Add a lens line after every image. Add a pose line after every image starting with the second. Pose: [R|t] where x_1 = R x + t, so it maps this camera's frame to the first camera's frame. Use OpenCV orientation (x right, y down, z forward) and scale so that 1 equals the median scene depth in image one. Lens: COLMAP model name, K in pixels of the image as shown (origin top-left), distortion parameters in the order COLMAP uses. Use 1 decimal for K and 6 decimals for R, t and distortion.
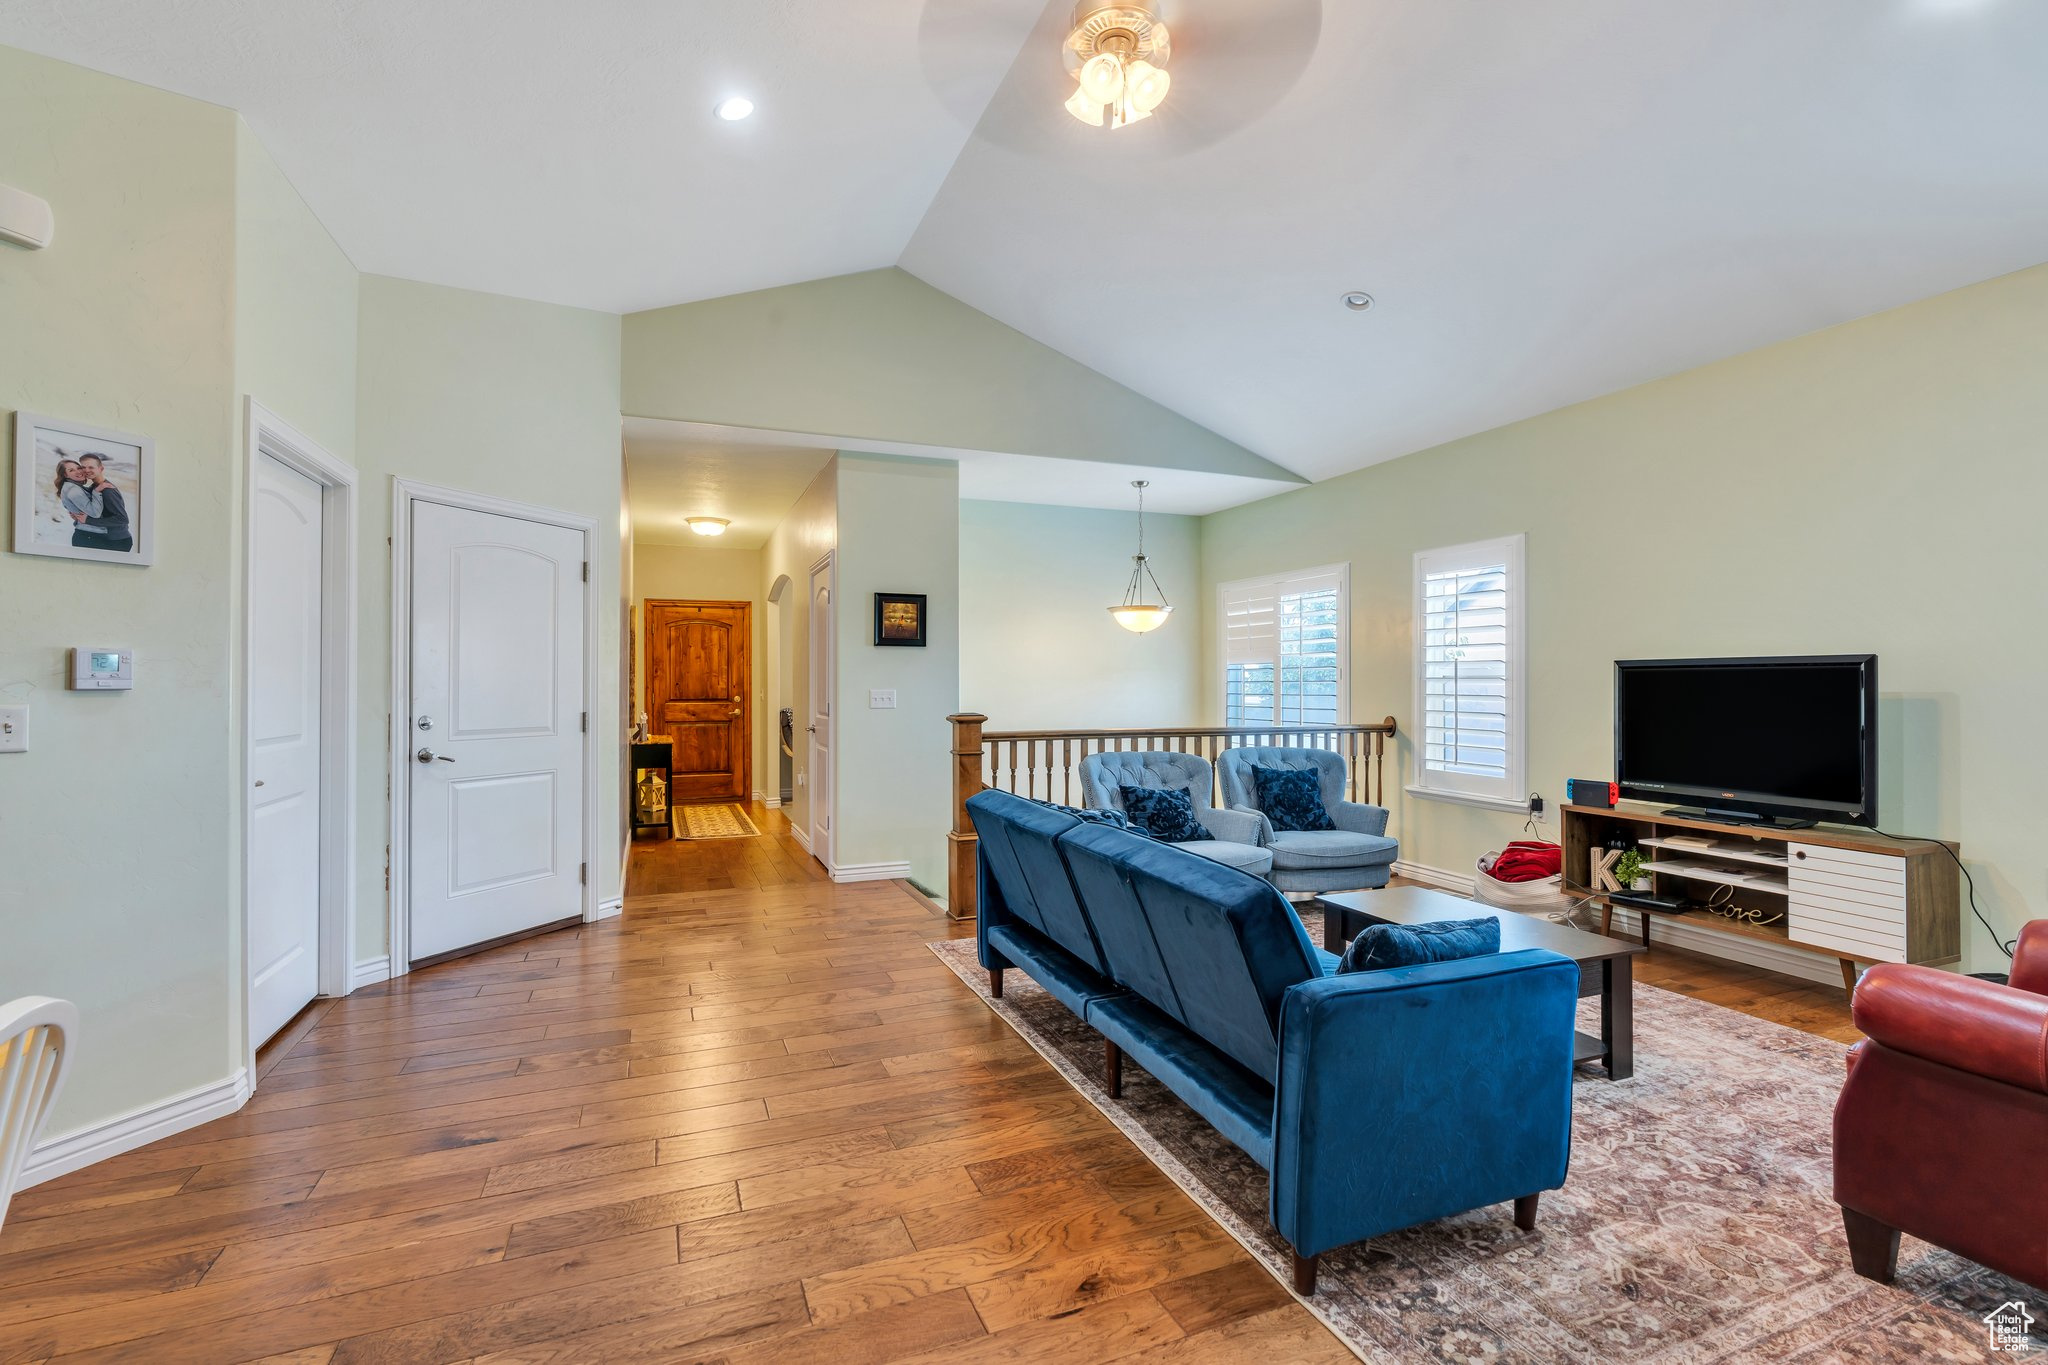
lens RADIAL K [[918.4, 0, 1031.8], [0, 918.4, 677.4], [0, 0, 1]] dist [-0.011257, 0.003509]
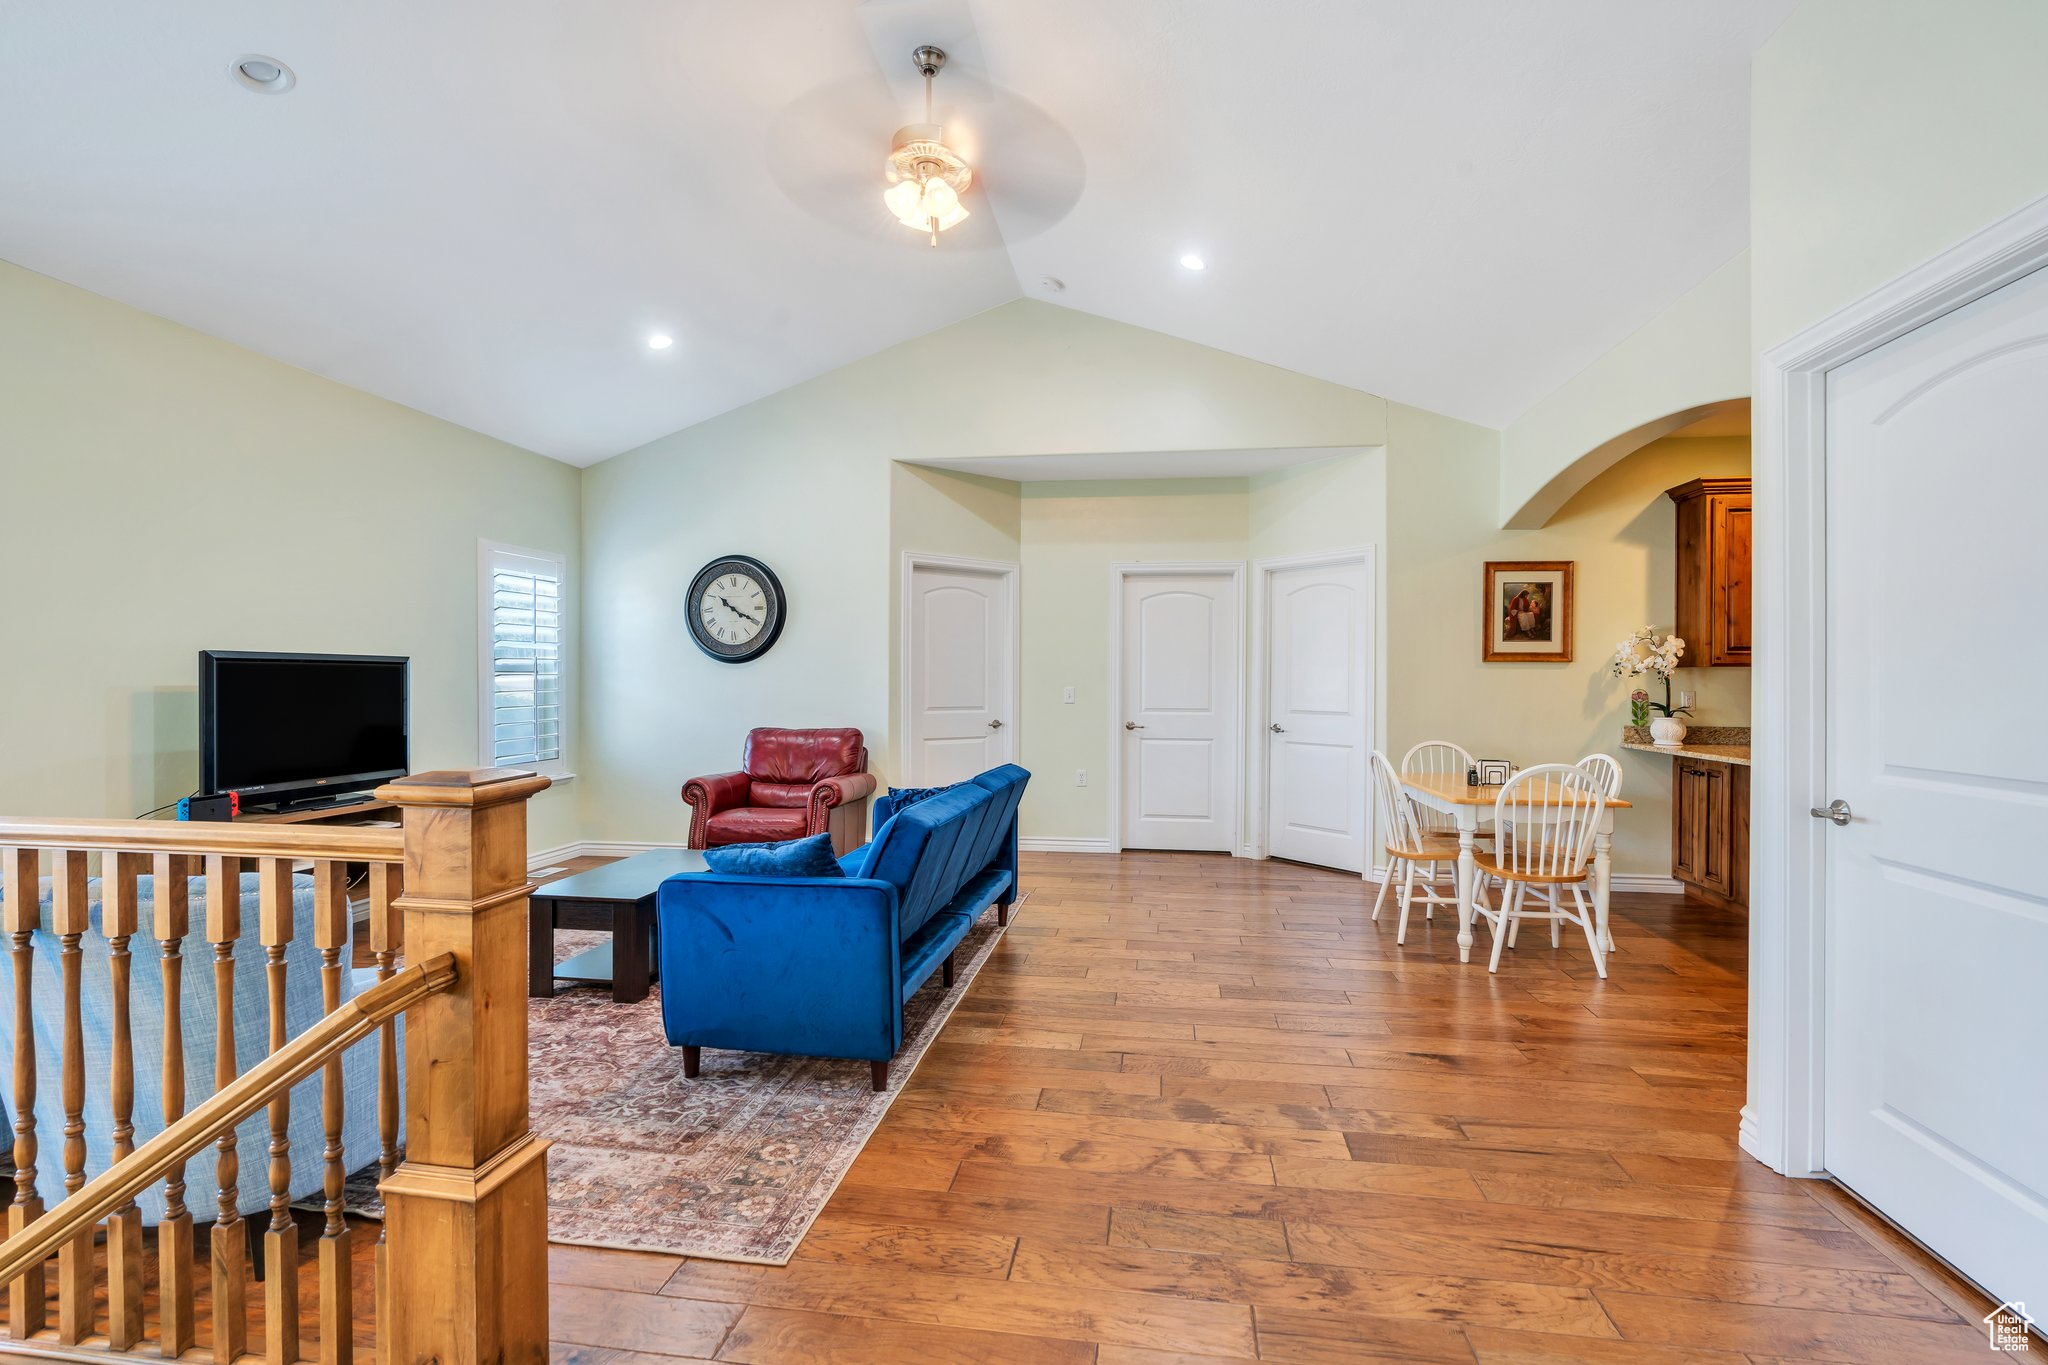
lens RADIAL K [[918.4, 0, 1034.5], [0, 918.4, 686.7], [0, 0, 1]] dist [-0.011257, 0.003509]
pose [[-0.860427, -0.005268, 0.509546, -0.553901], [-0.006894, 0.999975, -0.001302, 0.013898], [-0.509527, -0.004633, -0.860442, 1.648819]]
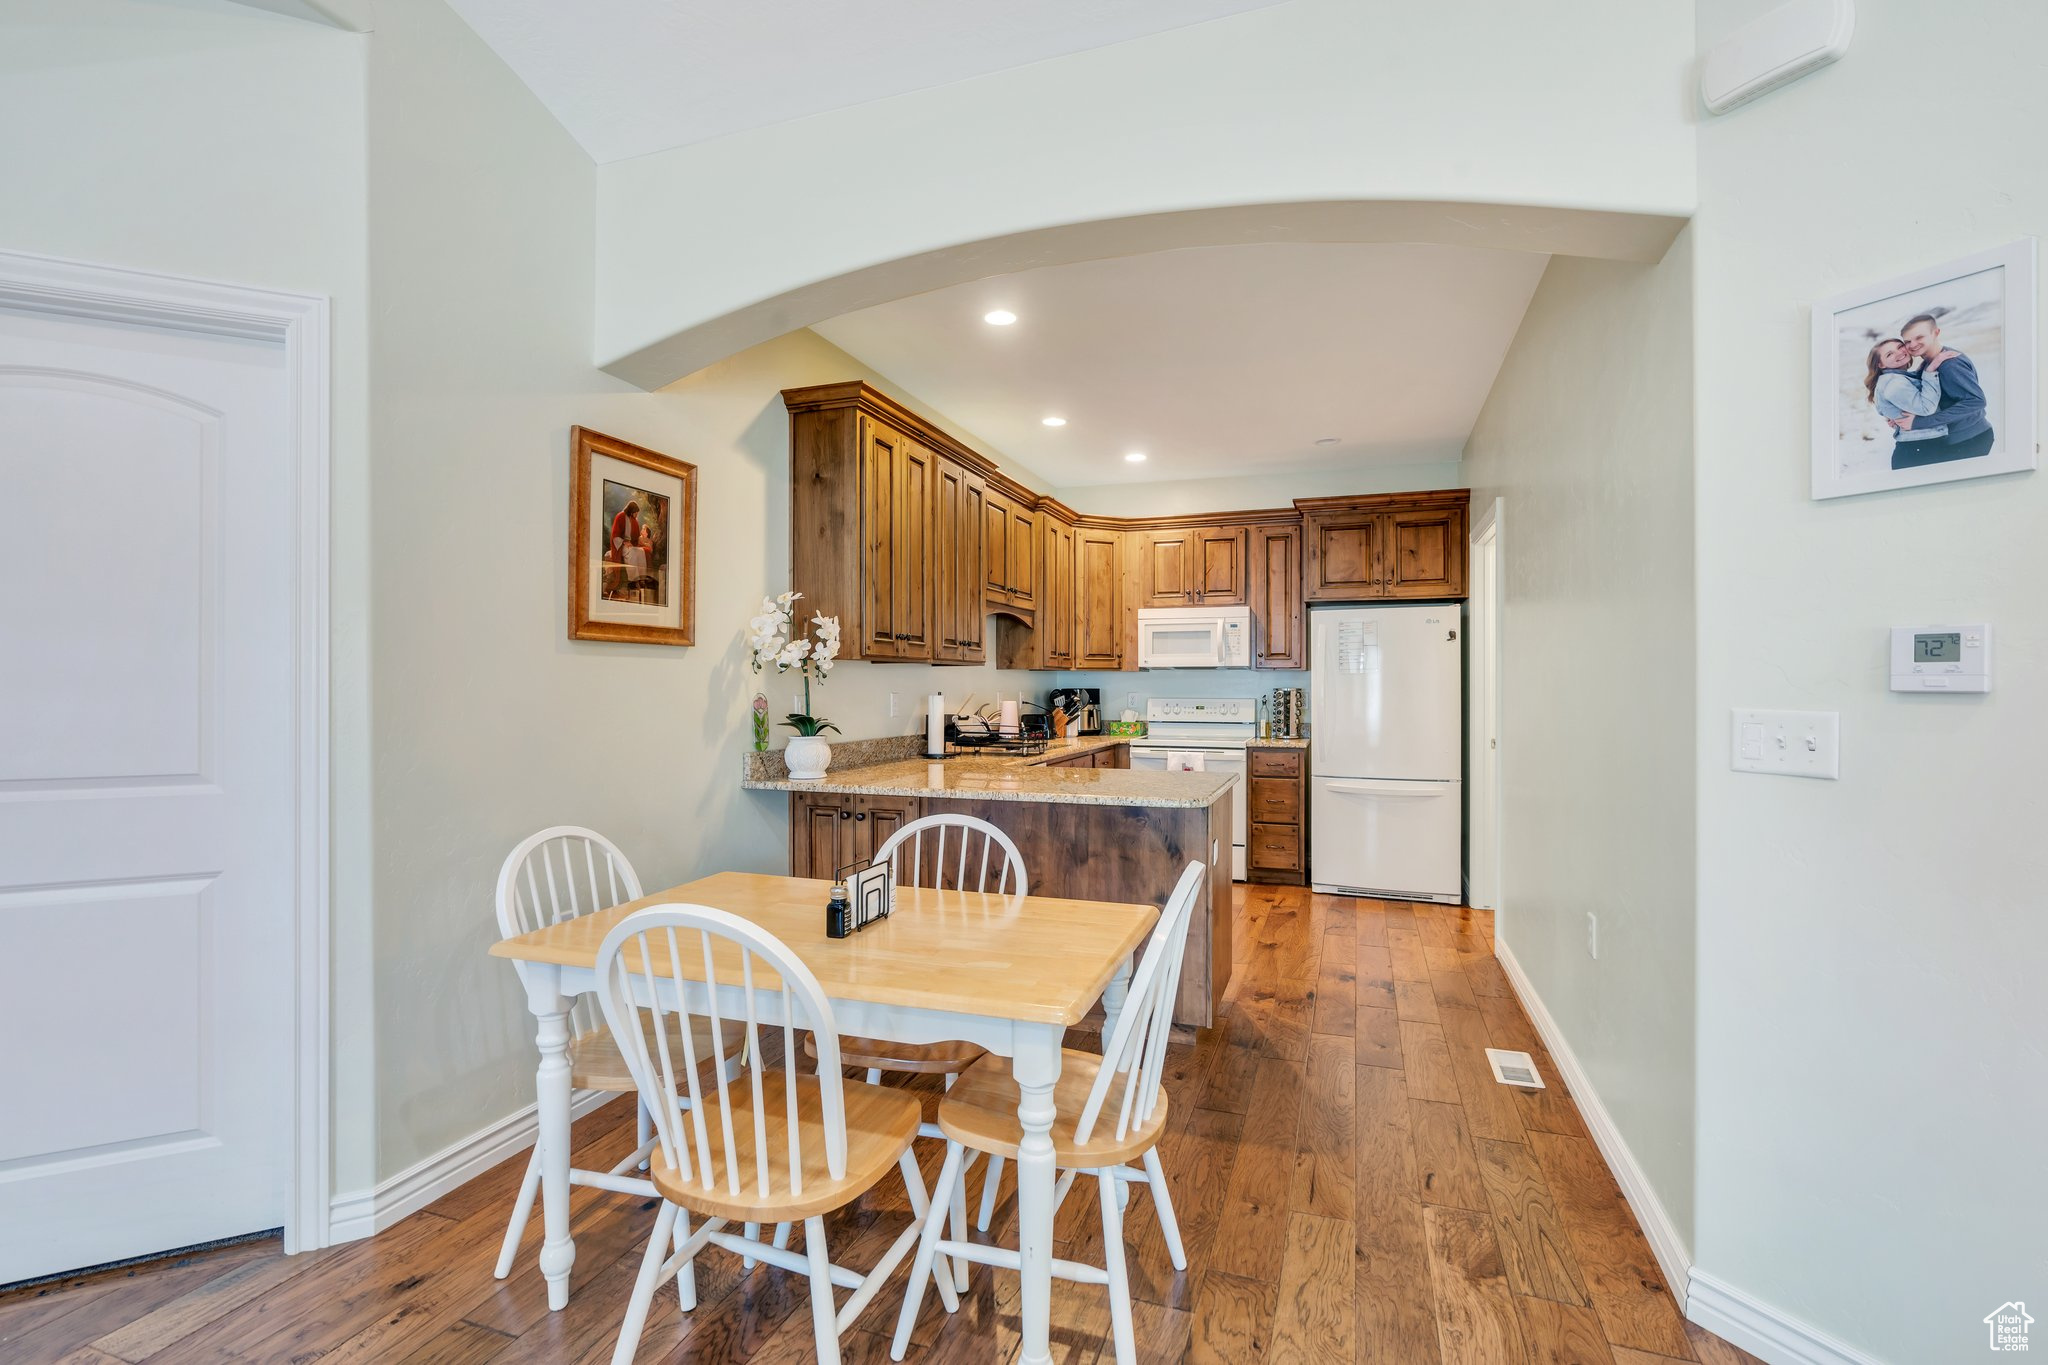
lens RADIAL K [[918.4, 0, 1029.6], [0, 918.4, 686.1], [0, 0, 1]] dist [-0.011257, 0.003509]
pose [[-0.669417, 0.001656, -0.742885, -0.107996], [0.005081, 0.999984, -0.002349, 0.005044], [0.742870, -0.005347, -0.669415, 0.655187]]
